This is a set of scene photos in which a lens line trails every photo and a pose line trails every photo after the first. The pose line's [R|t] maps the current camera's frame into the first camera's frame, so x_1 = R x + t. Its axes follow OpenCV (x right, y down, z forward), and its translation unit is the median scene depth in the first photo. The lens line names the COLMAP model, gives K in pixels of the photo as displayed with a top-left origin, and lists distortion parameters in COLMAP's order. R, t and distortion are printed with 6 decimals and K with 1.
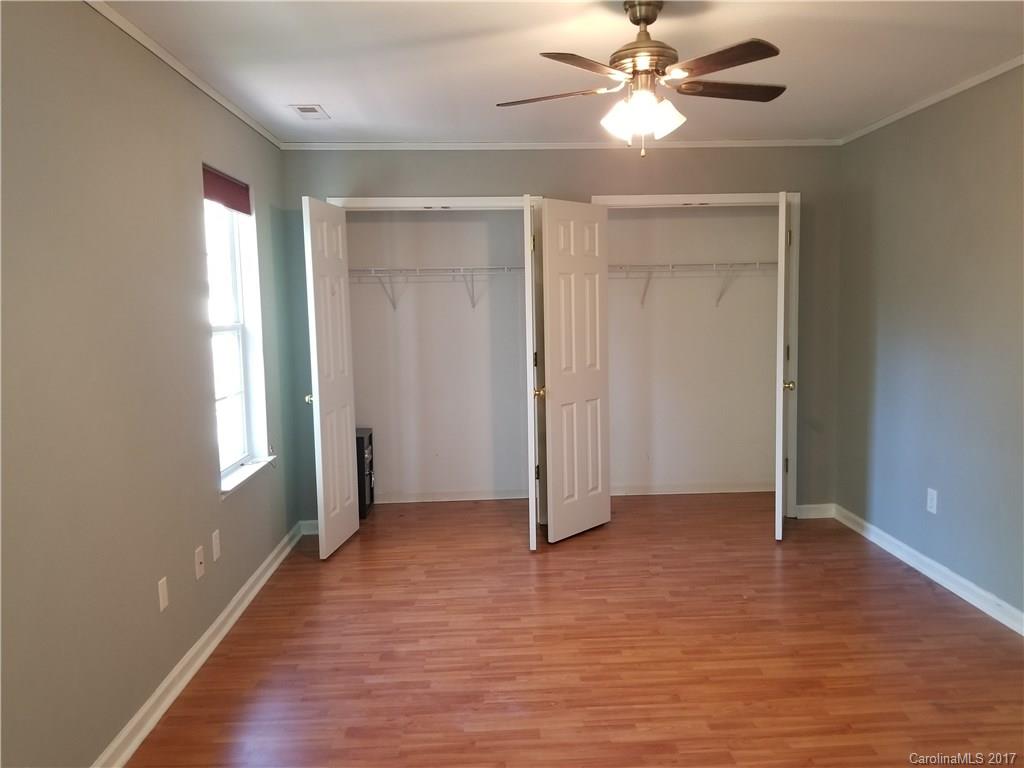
lens RADIAL K [[822.1, 0, 517.8], [0, 822.1, 380.8], [0, 0, 1]] dist [0.103264, -0.167148]
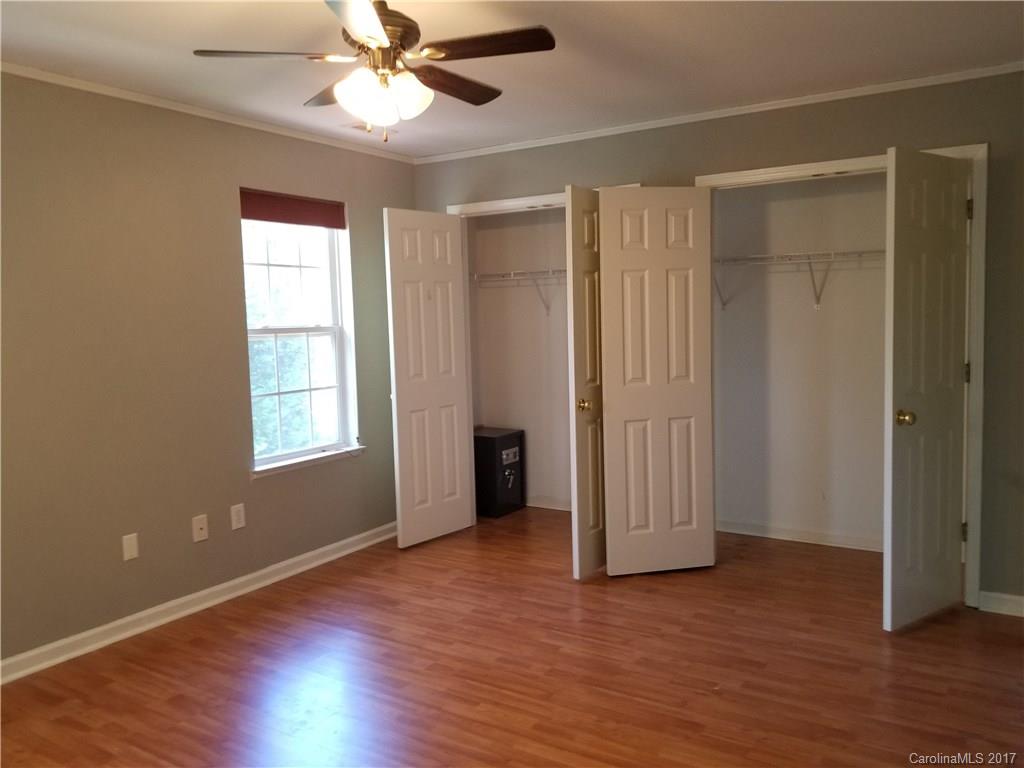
lens RADIAL K [[822.1, 0, 517.8], [0, 822.1, 380.8], [0, 0, 1]] dist [0.103264, -0.167148]
pose [[0.799703, 0.048777, -0.598412, 0.533438], [-0.045189, 0.998757, 0.021021, -0.029912], [0.598693, 0.010231, 0.800913, 0.249113]]
